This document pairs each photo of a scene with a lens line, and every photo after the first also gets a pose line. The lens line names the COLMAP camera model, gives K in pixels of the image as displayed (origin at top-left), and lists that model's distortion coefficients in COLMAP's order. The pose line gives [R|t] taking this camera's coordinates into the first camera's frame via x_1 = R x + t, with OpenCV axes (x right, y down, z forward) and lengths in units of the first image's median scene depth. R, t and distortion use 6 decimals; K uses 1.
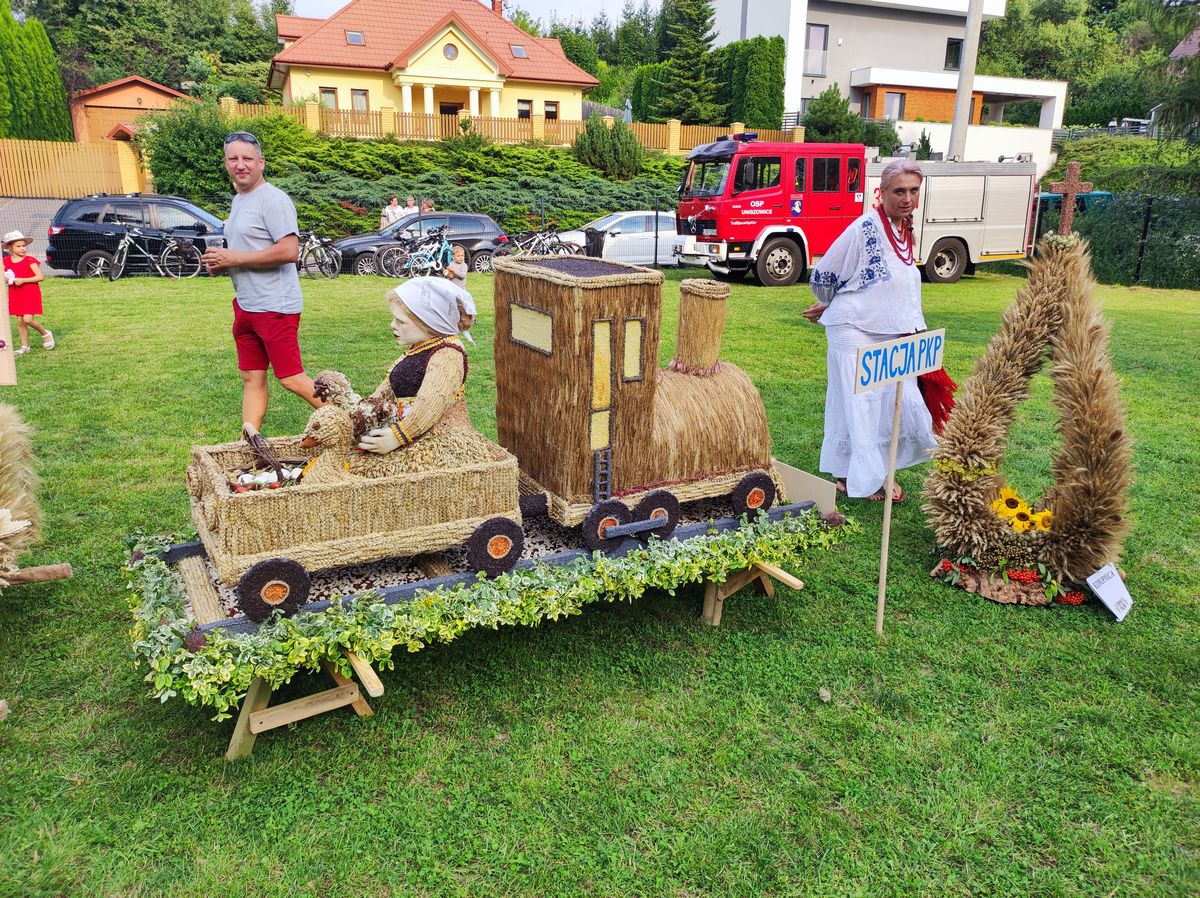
lens RADIAL K [[896.3, 0, 603.6], [0, 896.3, 450.1], [0, 0, 1]] dist [0.047266, -0.014828]
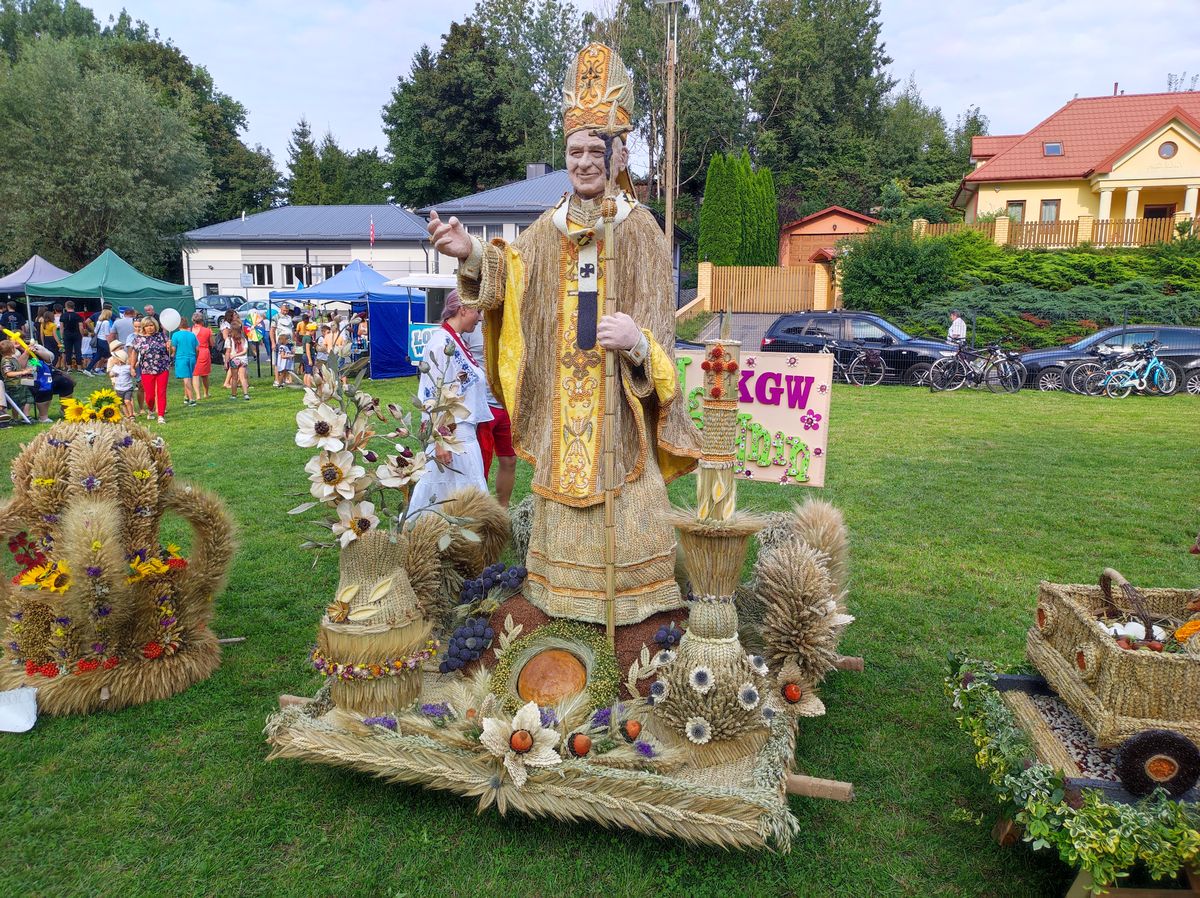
lens RADIAL K [[896.3, 0, 603.6], [0, 896.3, 450.1], [0, 0, 1]] dist [0.047266, -0.014828]
pose [[0.787206, 0.095778, -0.609207, -0.036823], [-0.164299, 0.984734, -0.057487, -0.001558], [0.594401, 0.145346, 0.790925, -0.013972]]
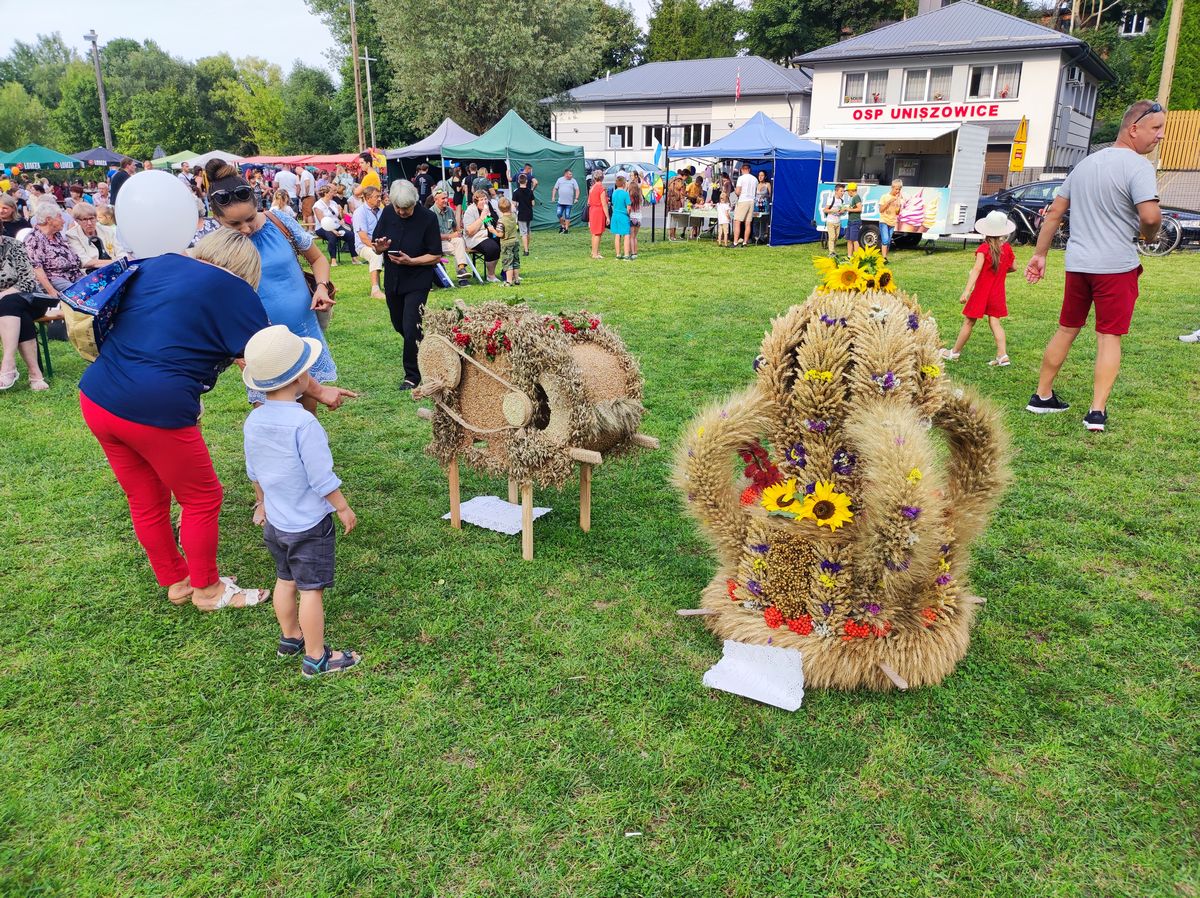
lens RADIAL K [[896.3, 0, 603.6], [0, 896.3, 450.1], [0, 0, 1]] dist [0.047266, -0.014828]
pose [[0.529149, 0.248673, -0.811272, -0.104815], [-0.225609, 0.962910, 0.148001, 0.006314], [0.817986, 0.104716, 0.565626, -0.025983]]
